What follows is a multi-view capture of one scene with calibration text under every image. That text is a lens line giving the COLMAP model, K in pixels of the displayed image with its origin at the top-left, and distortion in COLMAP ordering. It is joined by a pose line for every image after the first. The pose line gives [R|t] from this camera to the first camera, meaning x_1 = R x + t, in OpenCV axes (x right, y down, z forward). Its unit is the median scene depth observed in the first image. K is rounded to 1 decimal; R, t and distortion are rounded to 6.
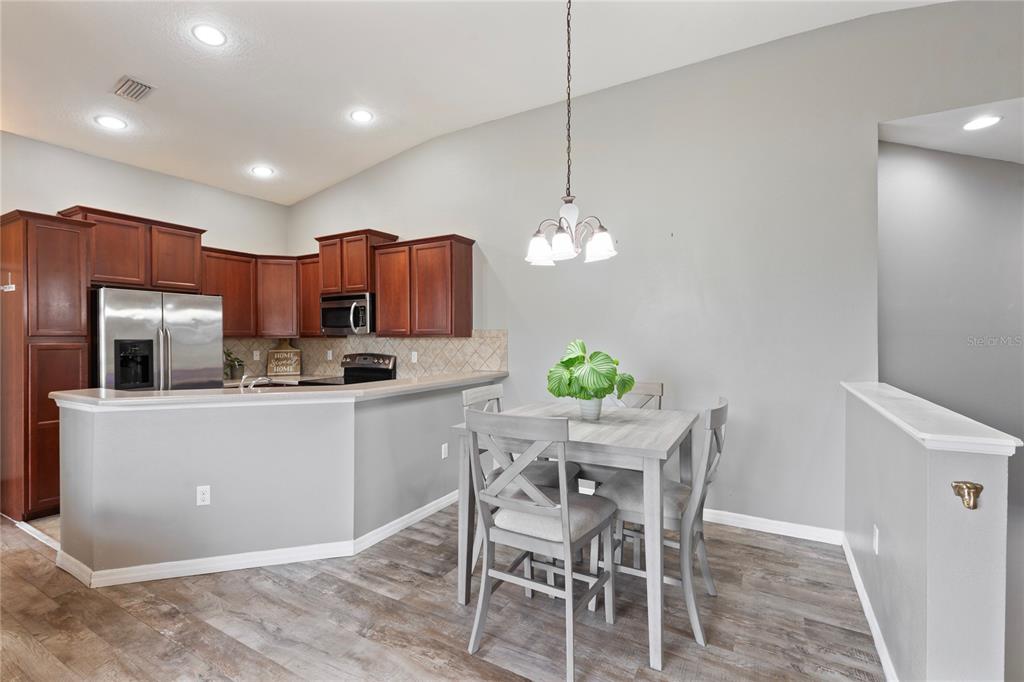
lens RADIAL K [[458.1, 0, 512.8], [0, 458.1, 340.2], [0, 0, 1]] dist [0.002113, 0.000114]
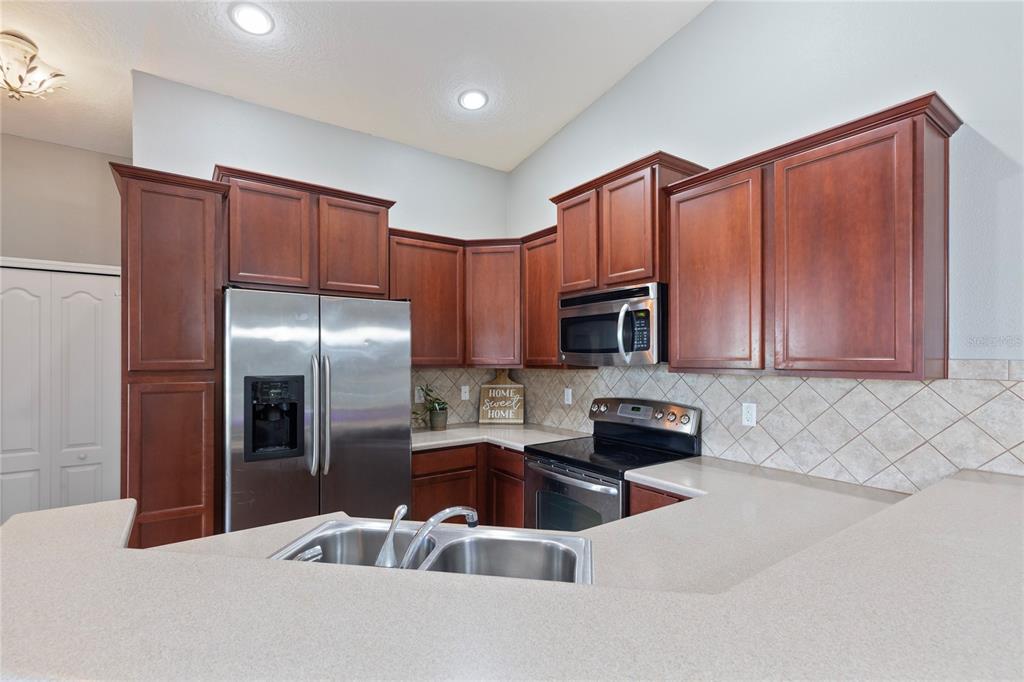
lens RADIAL K [[458.1, 0, 509.7], [0, 458.1, 349.8], [0, 0, 1]] dist [0.002113, 0.000114]
pose [[0.904863, -0.003736, -0.425686, -0.232218], [-0.005366, 0.999782, -0.020179, -0.018706], [0.425668, 0.020543, 0.904646, 0.456194]]
